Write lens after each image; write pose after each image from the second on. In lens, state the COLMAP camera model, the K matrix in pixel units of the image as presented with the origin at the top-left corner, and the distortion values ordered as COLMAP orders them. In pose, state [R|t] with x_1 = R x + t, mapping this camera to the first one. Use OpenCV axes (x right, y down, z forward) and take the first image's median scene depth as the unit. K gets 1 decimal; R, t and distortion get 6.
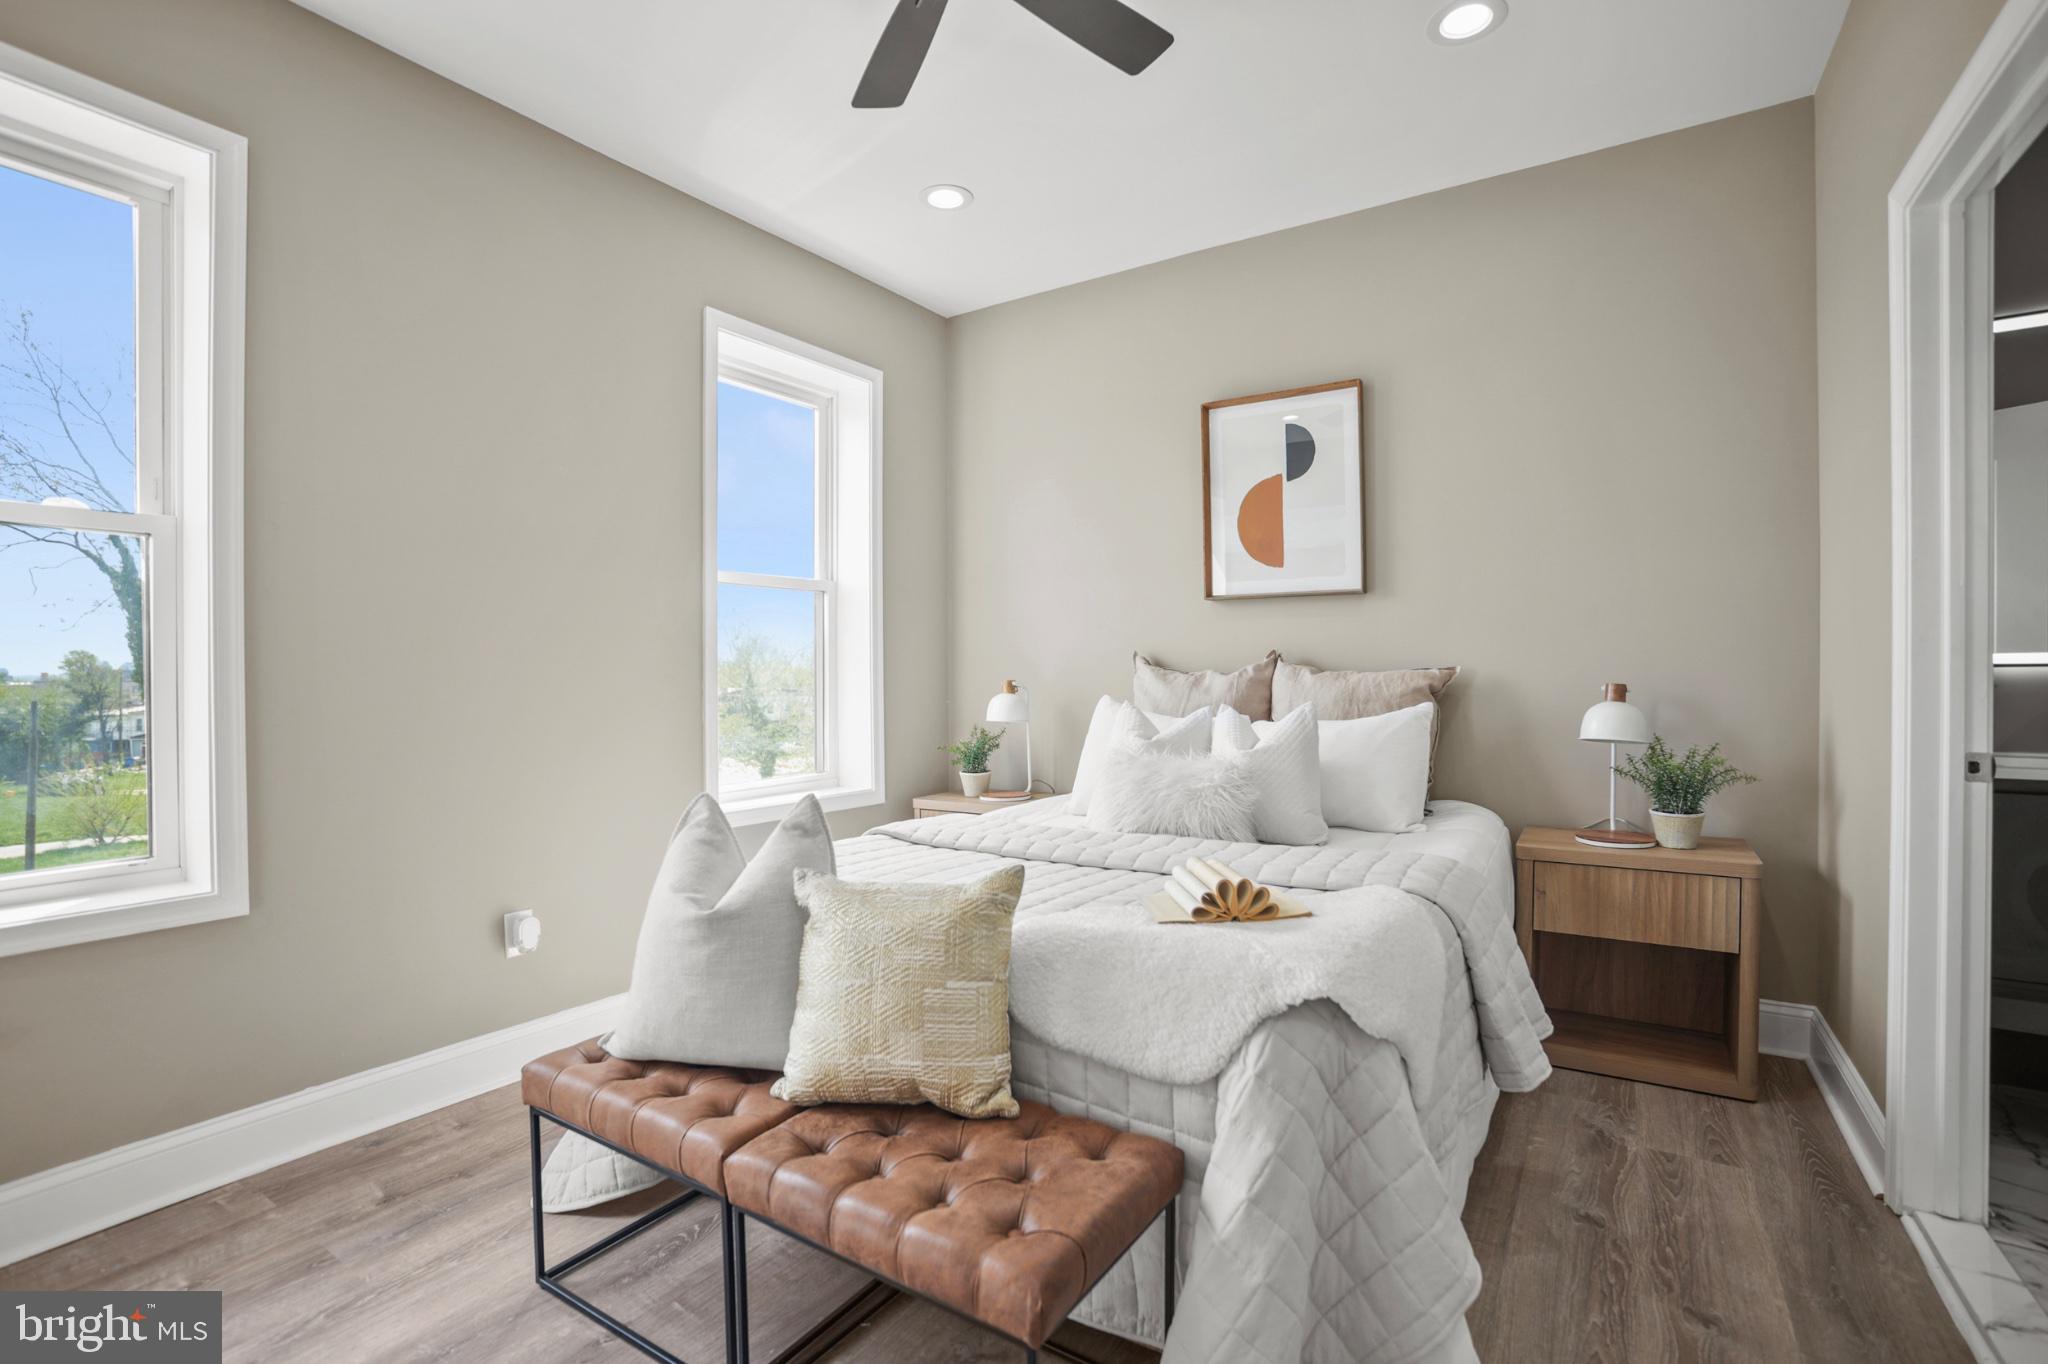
lens RADIAL K [[956.5, 0, 1017.0], [0, 956.5, 682.4], [0, 0, 1]] dist [-0.073259, 0.031263]
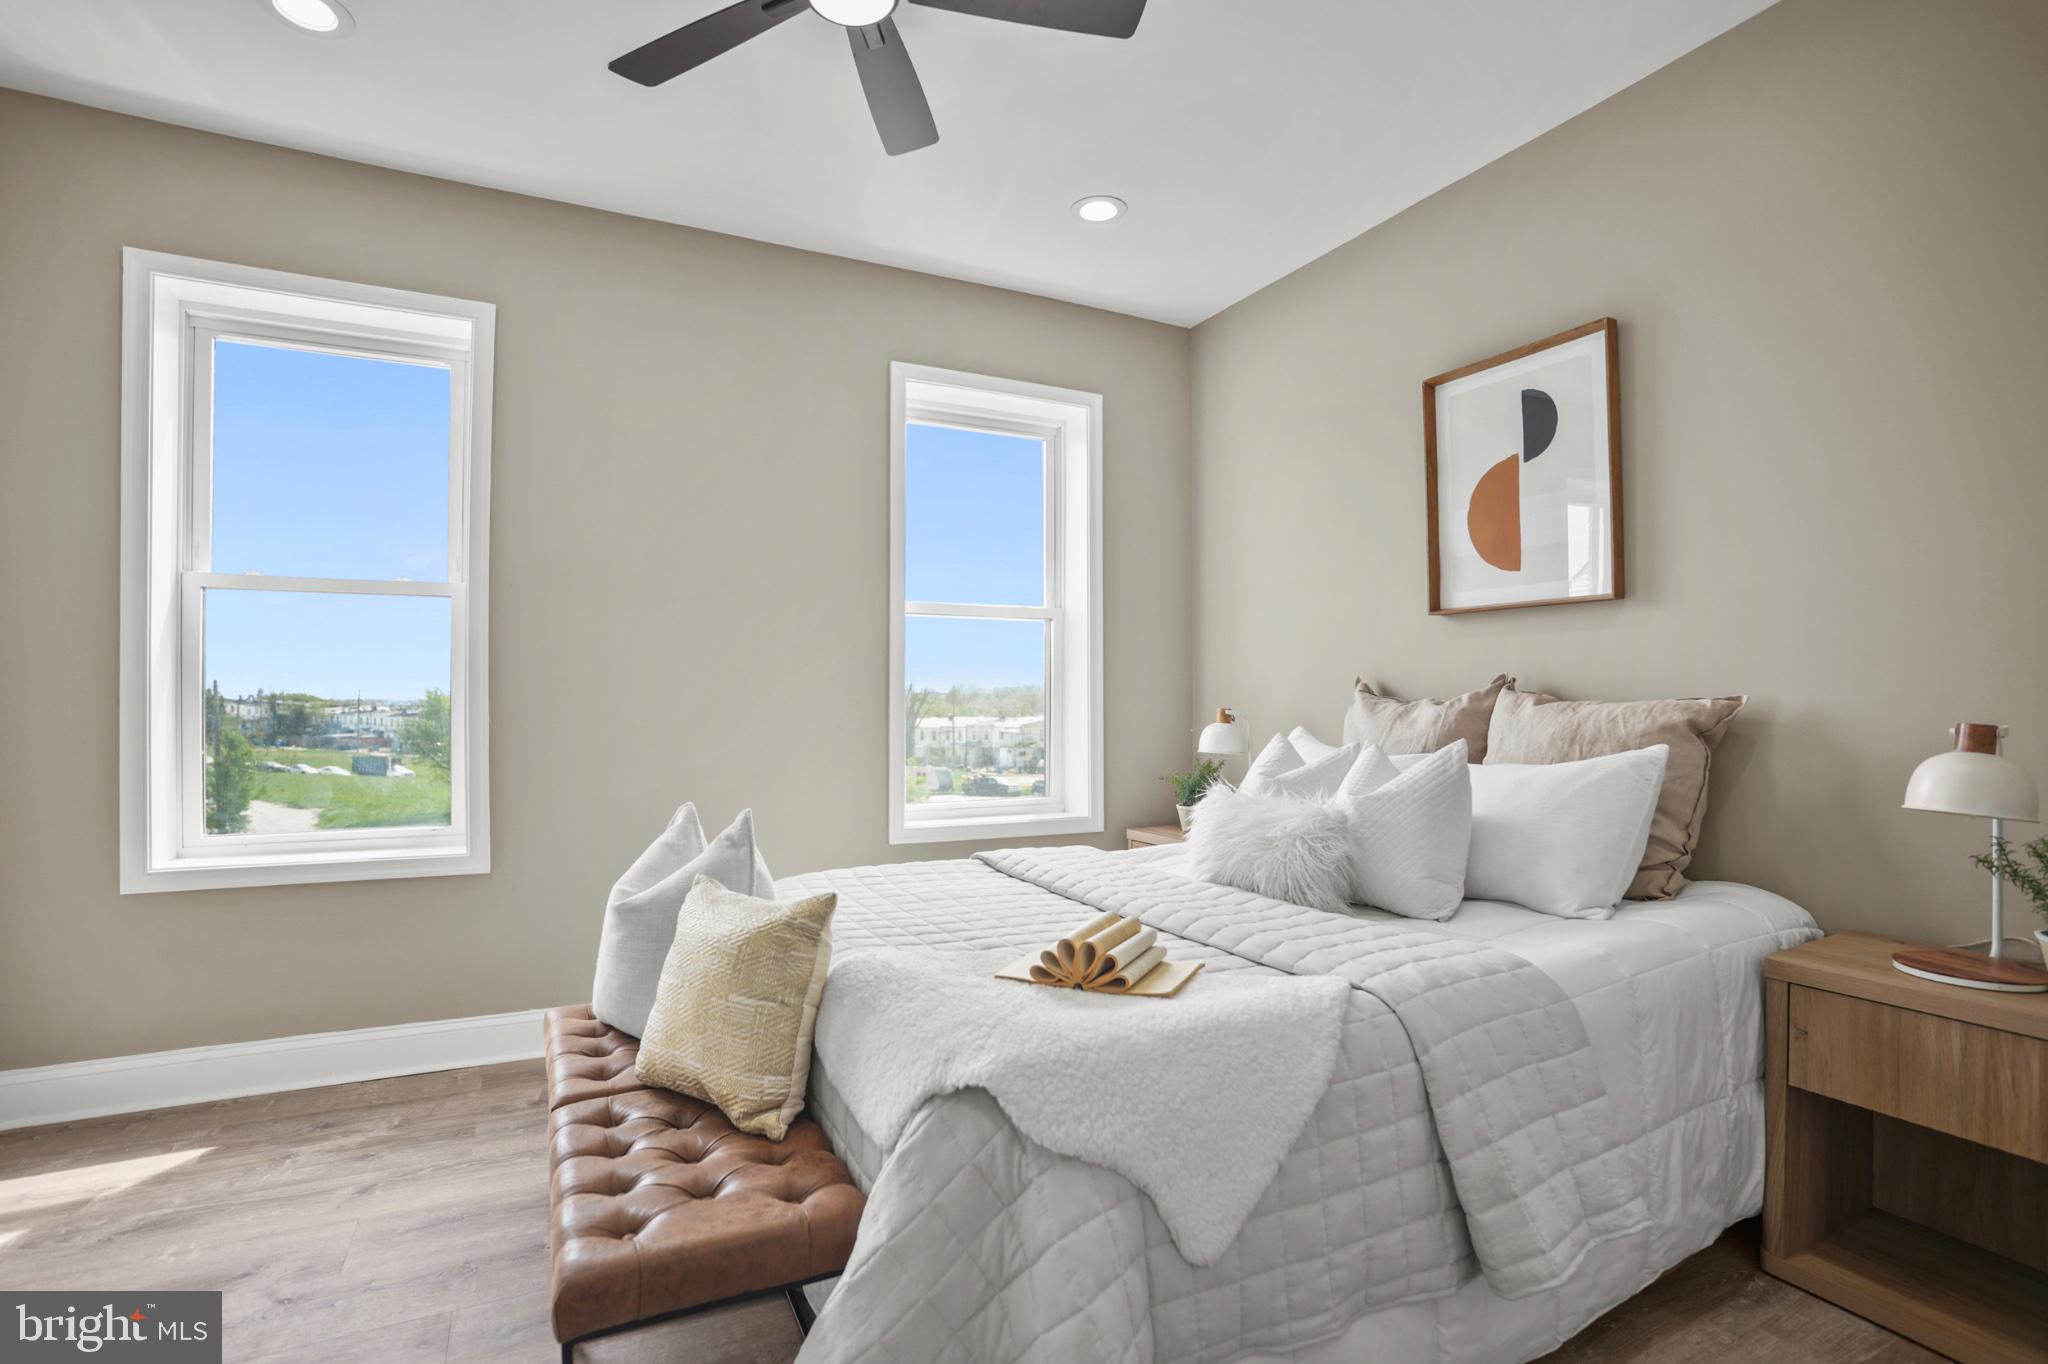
lens RADIAL K [[951.5, 0, 990.0], [0, 951.5, 701.6], [0, 0, 1]] dist [-0.080669, 0.031794]
pose [[0.866196, 0.008694, -0.499630, 0.316803], [-0.012992, 0.999902, -0.005124, -0.001635], [0.499536, 0.010930, 0.866224, 0.116546]]
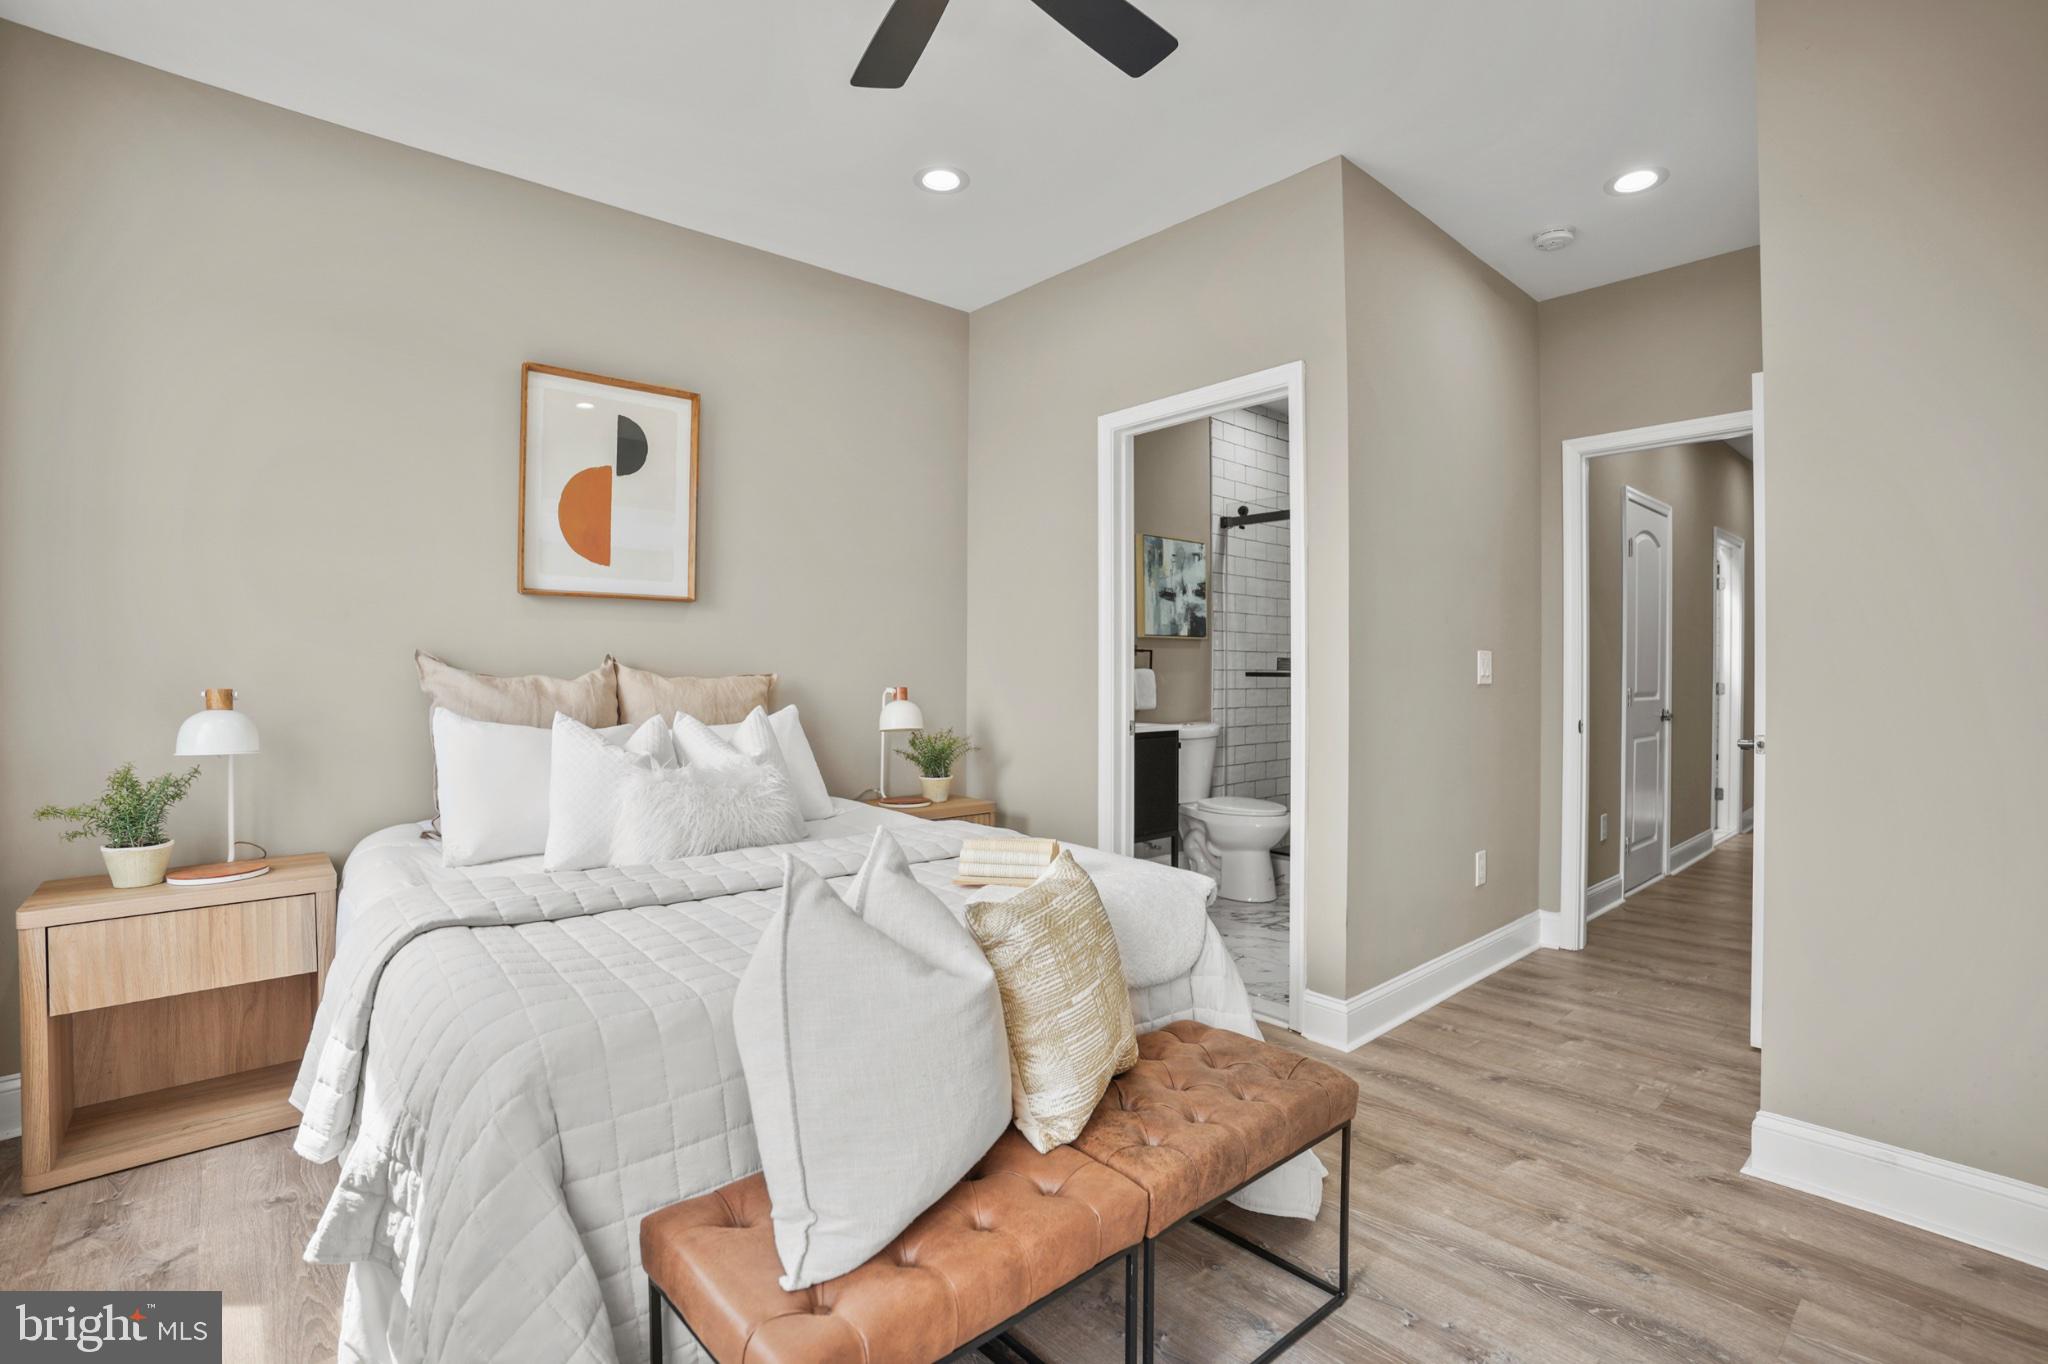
lens RADIAL K [[972.8, 0, 1028.0], [0, 972.8, 670.3], [0, 0, 1]] dist [-0.083931, 0.034437]
pose [[0.260123, 0.009179, 0.965532, -0.580839], [0.008246, 0.999897, -0.011728, -0.004249], [-0.965540, 0.011012, 0.260021, 0.398713]]
